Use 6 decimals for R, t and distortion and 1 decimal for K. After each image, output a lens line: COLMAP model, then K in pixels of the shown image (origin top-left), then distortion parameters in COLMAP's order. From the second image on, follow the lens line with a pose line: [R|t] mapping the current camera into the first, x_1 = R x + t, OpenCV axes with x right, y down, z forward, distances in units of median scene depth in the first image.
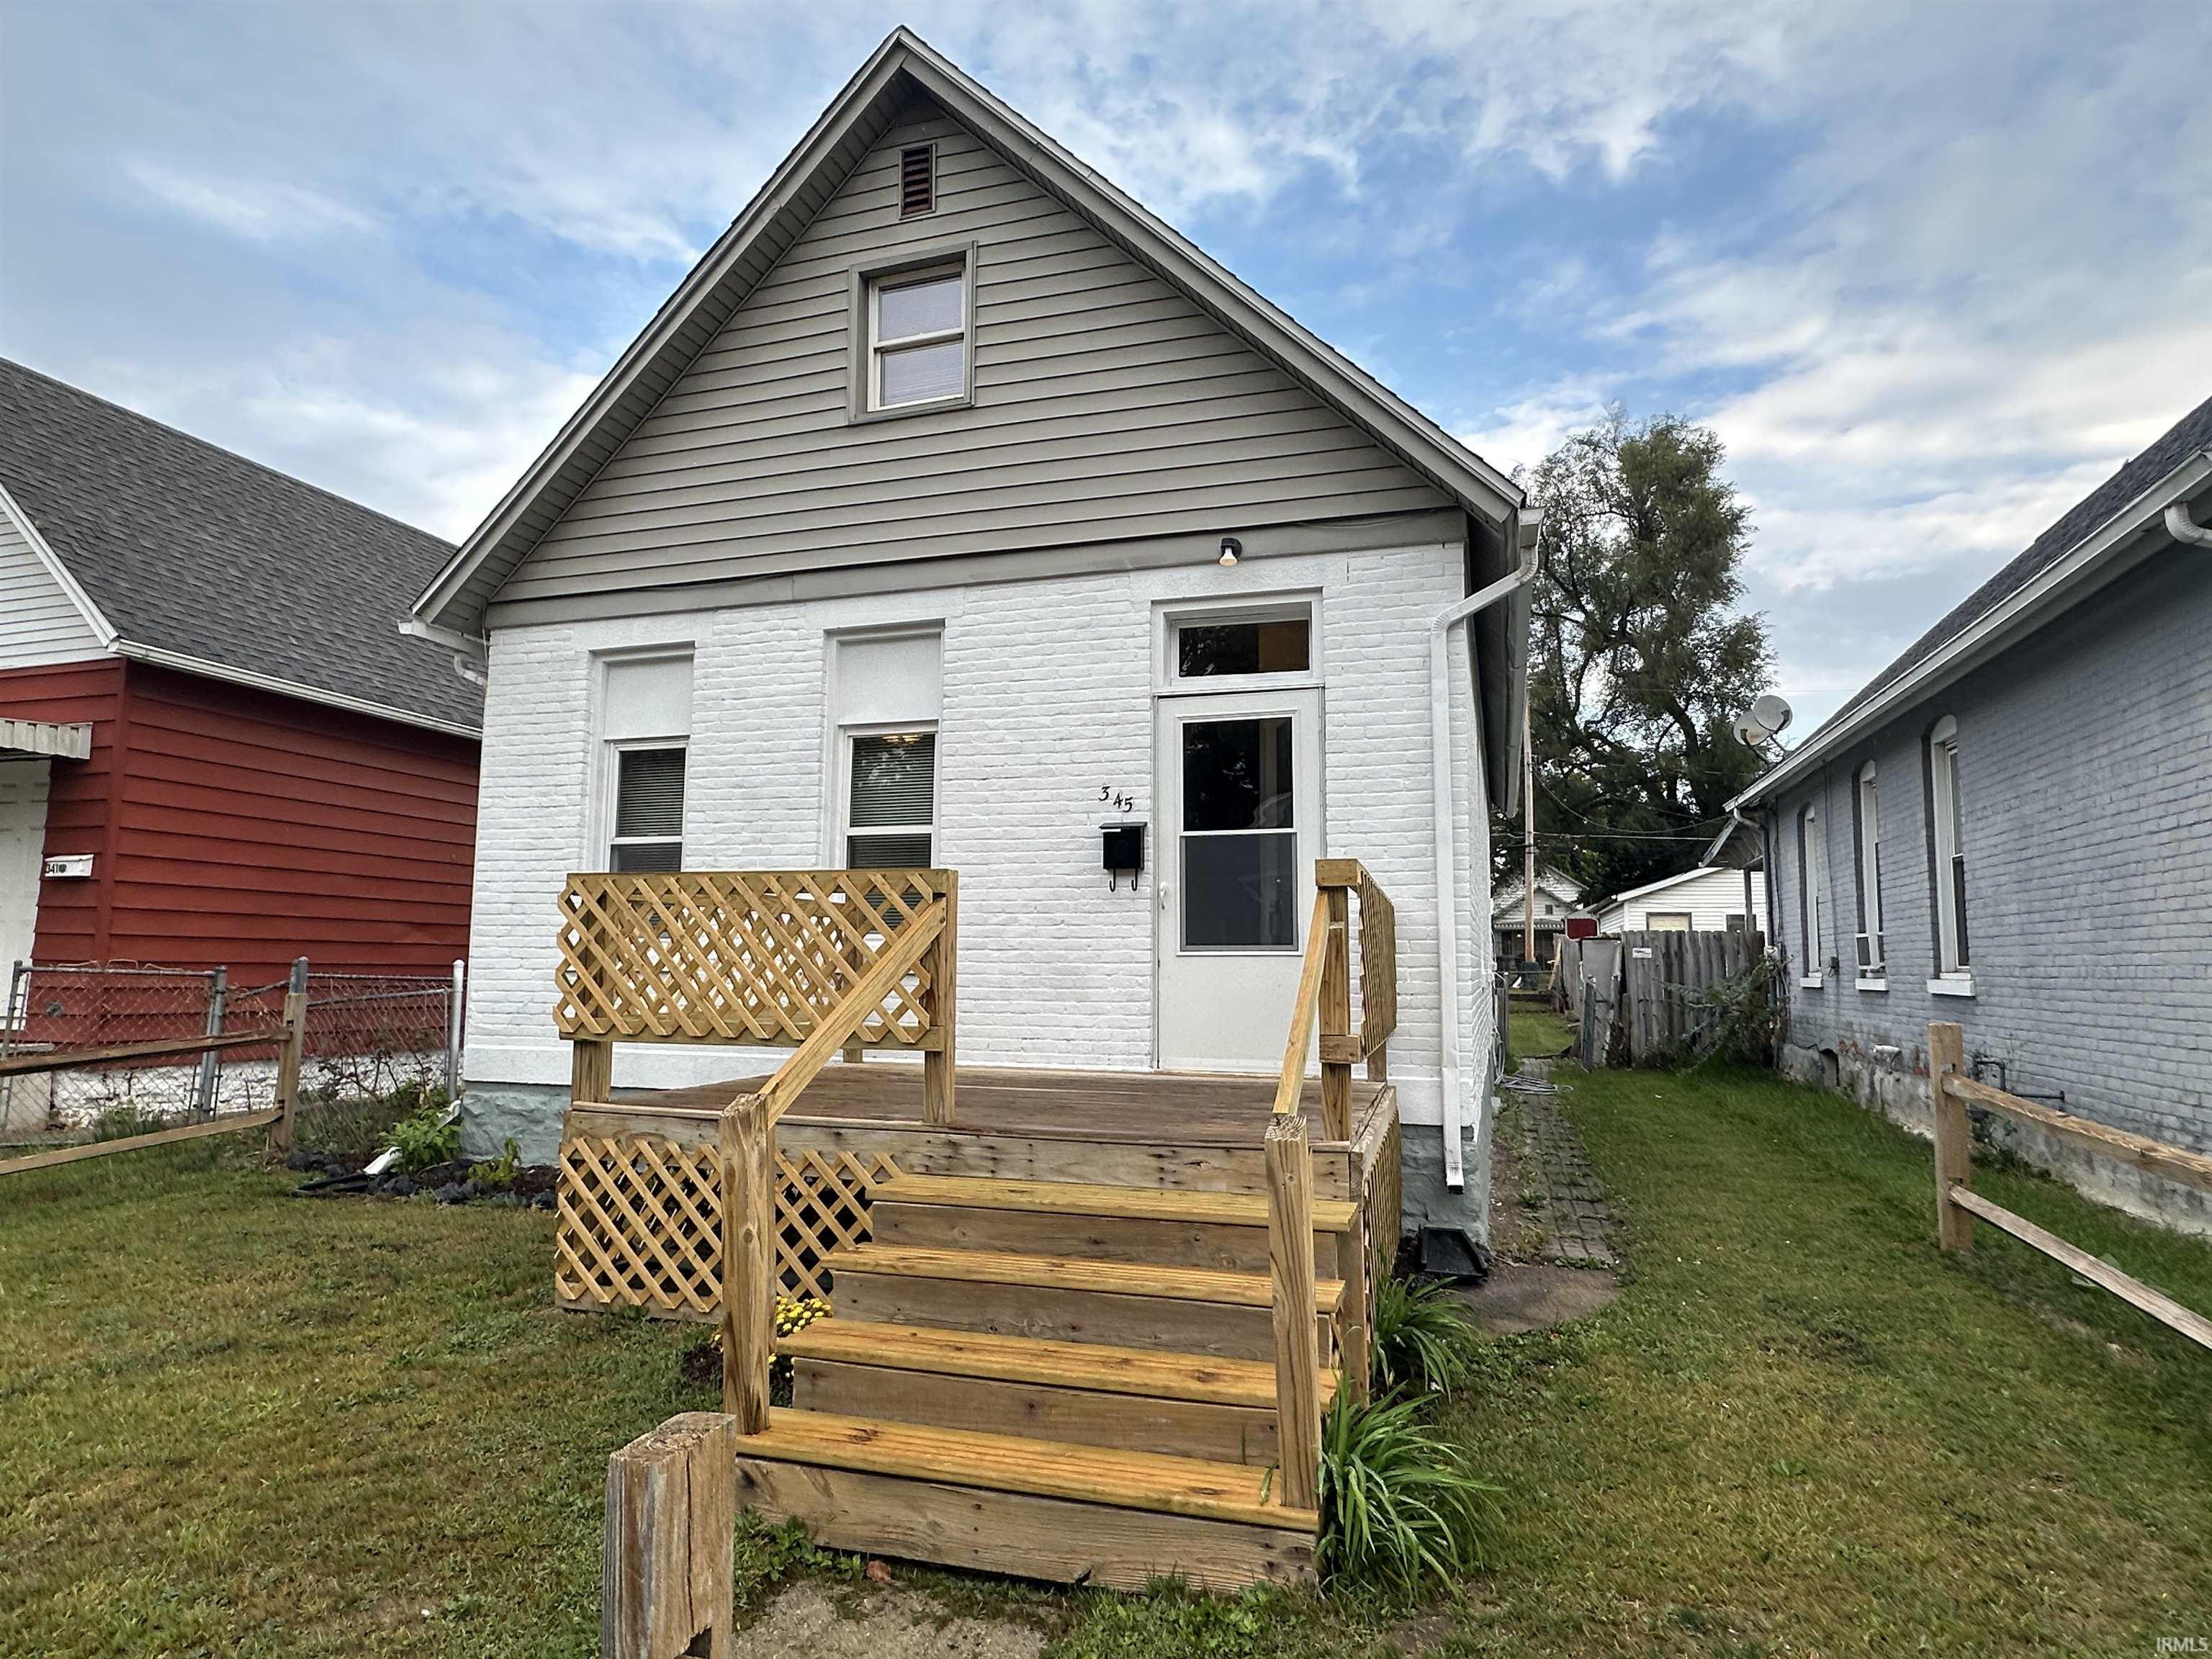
lens RADIAL K [[1345.3, 0, 1101.0], [0, 1345.3, 847.1], [0, 0, 1]] dist [-0.016449, 0.006999]
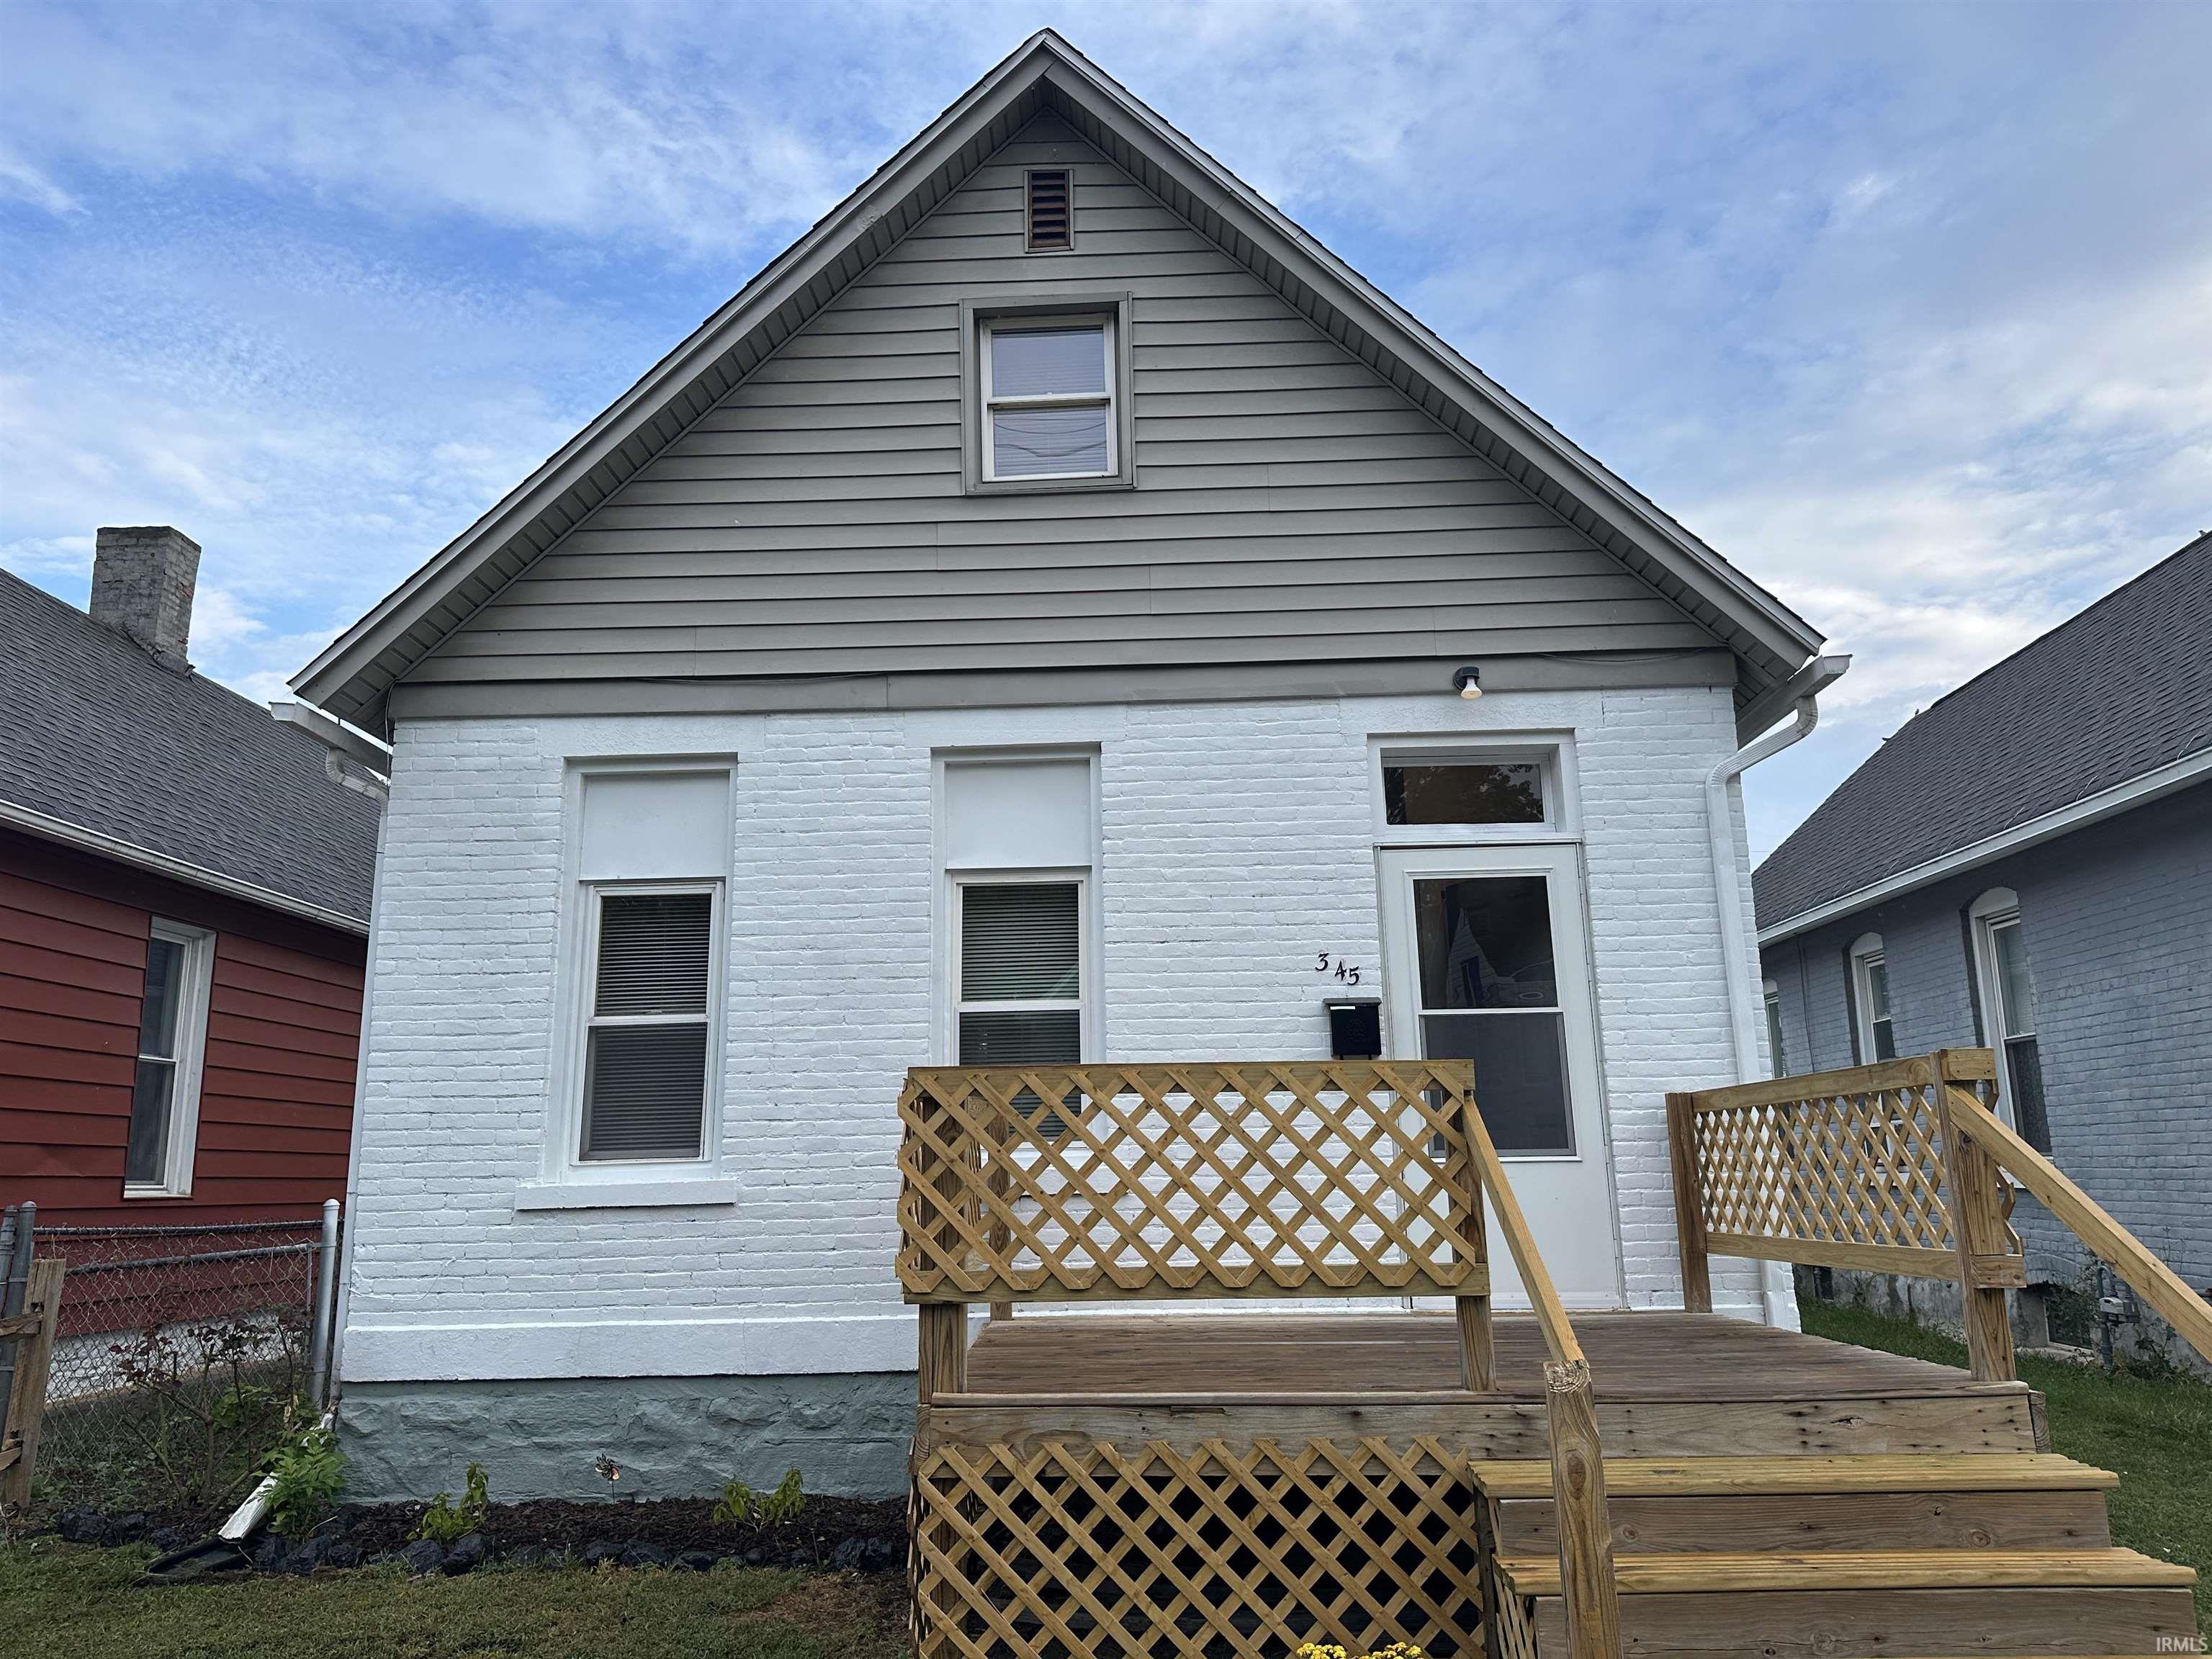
lens RADIAL K [[1659.2, 0, 1126.5], [0, 1659.2, 821.8], [0, 0, 1]] dist [0.069080, -0.092857]
pose [[0.956333, 0.034558, 0.290228, -0.382163], [0.000188, 0.992912, -0.118848, -0.004646], [-0.292278, 0.113713, 0.949549, 0.059616]]
